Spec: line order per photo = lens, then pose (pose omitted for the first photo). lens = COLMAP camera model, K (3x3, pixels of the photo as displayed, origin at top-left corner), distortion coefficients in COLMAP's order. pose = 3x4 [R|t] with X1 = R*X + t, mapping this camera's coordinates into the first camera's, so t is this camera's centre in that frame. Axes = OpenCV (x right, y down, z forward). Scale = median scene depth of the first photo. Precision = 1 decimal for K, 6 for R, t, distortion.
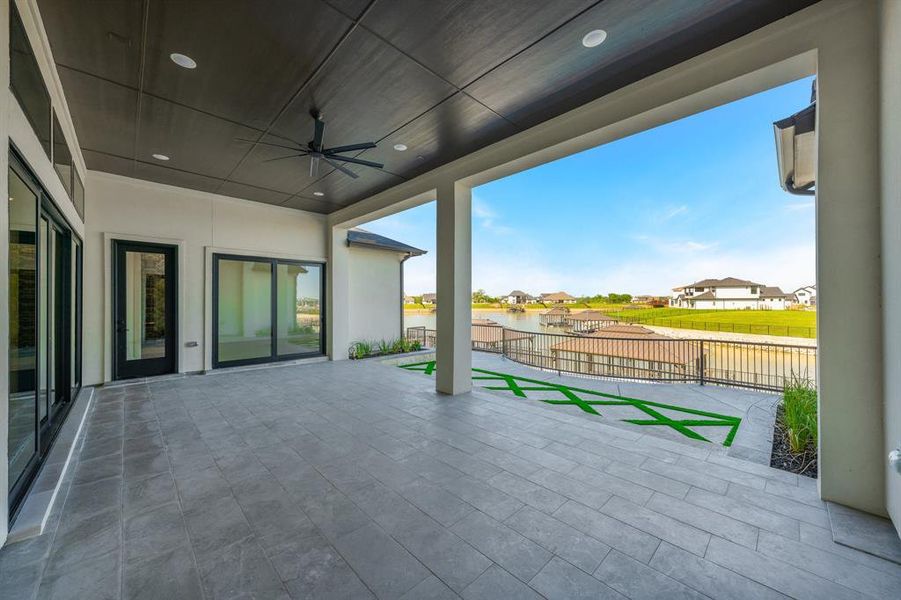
lens RADIAL K [[330.8, 0, 453.1], [0, 330.8, 297.6], [0, 0, 1]] dist [0.000138, 0.000011]
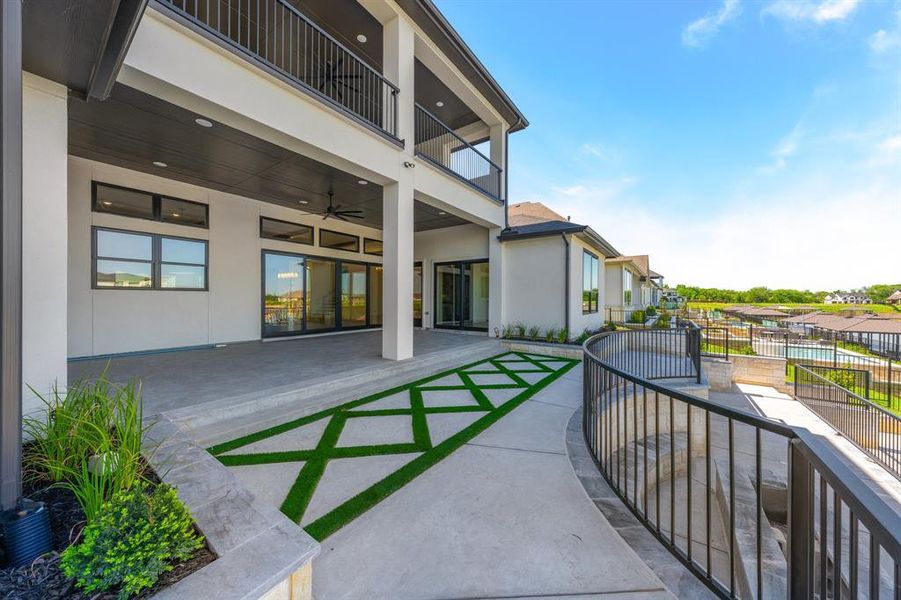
lens RADIAL K [[306.3, 0, 450.7], [0, 306.3, 298.7], [0, 0, 1]] dist [-0.000129, -0.000001]
pose [[0.164477, -0.001727, -0.986379, 0.898498], [-0.001765, 0.999996, -0.002045, 0.062021], [0.986379, 0.002077, 0.164473, 0.810063]]
